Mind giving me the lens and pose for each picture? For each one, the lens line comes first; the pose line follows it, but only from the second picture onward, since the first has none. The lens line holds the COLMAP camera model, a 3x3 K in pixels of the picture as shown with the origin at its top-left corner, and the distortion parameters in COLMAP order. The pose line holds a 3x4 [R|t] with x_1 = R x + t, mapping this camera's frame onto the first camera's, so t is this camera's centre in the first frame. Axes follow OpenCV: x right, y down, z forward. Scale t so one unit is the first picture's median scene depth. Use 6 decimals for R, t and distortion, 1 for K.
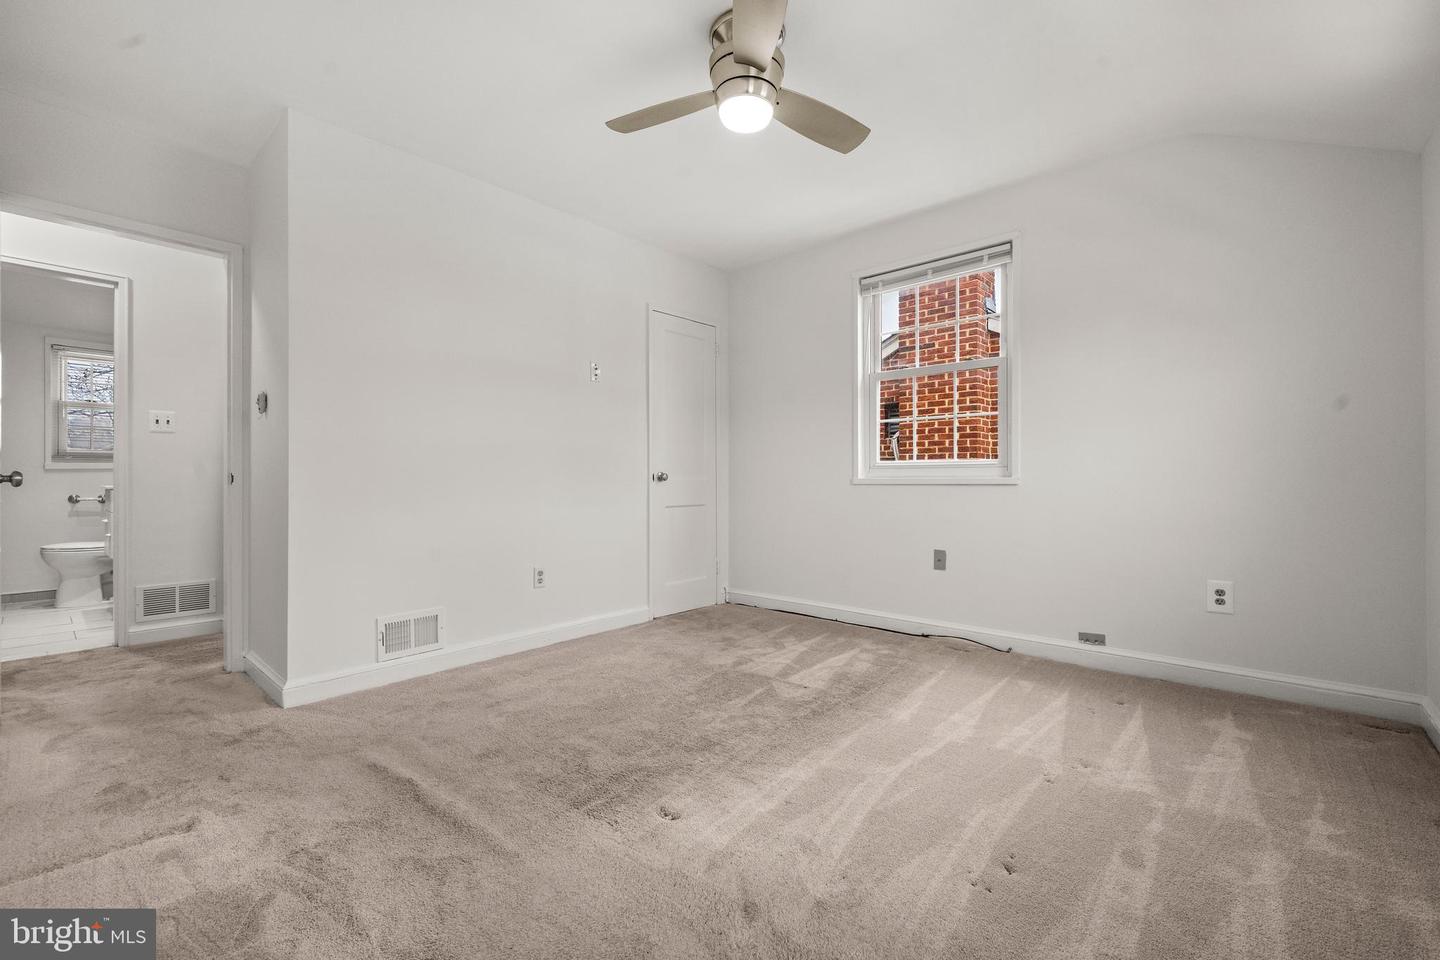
lens RADIAL K [[601.5, 0, 720.0], [0, 601.5, 480.0], [0, 0, 1]] dist [-0.000389, -0.000188]
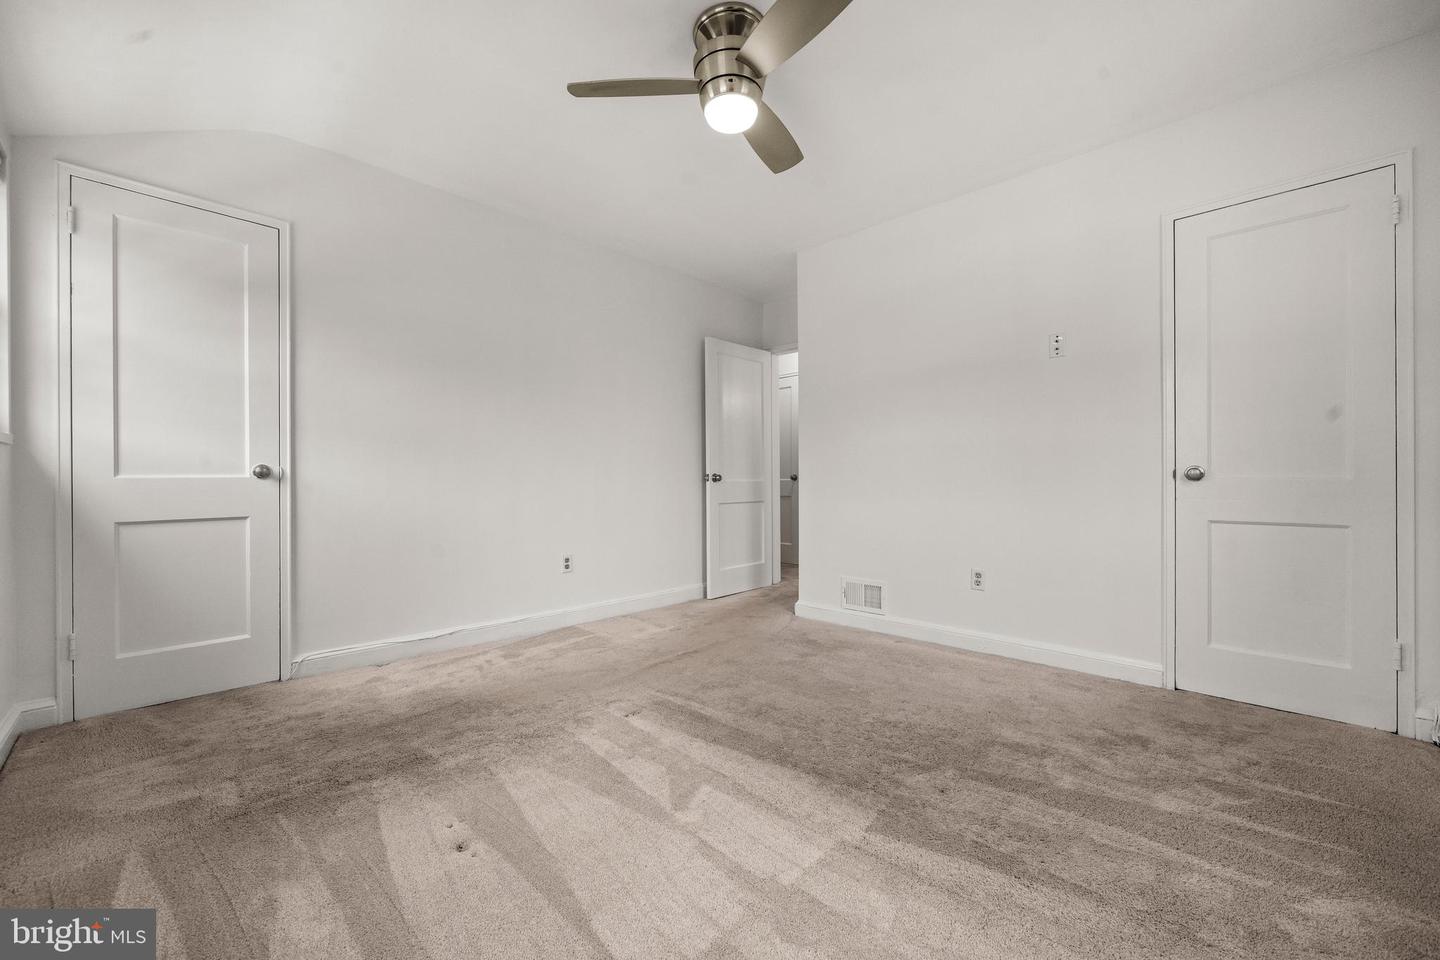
lens RADIAL K [[551.3, 0, 720.0], [0, 551.3, 480.0], [0, 0, 1]] dist [0.000551, -0.000001]
pose [[-0.018149, 0.005741, -0.999819, 0.636815], [0.001183, 0.999983, 0.005720, -0.003789], [0.999835, -0.001079, -0.018155, 0.644987]]
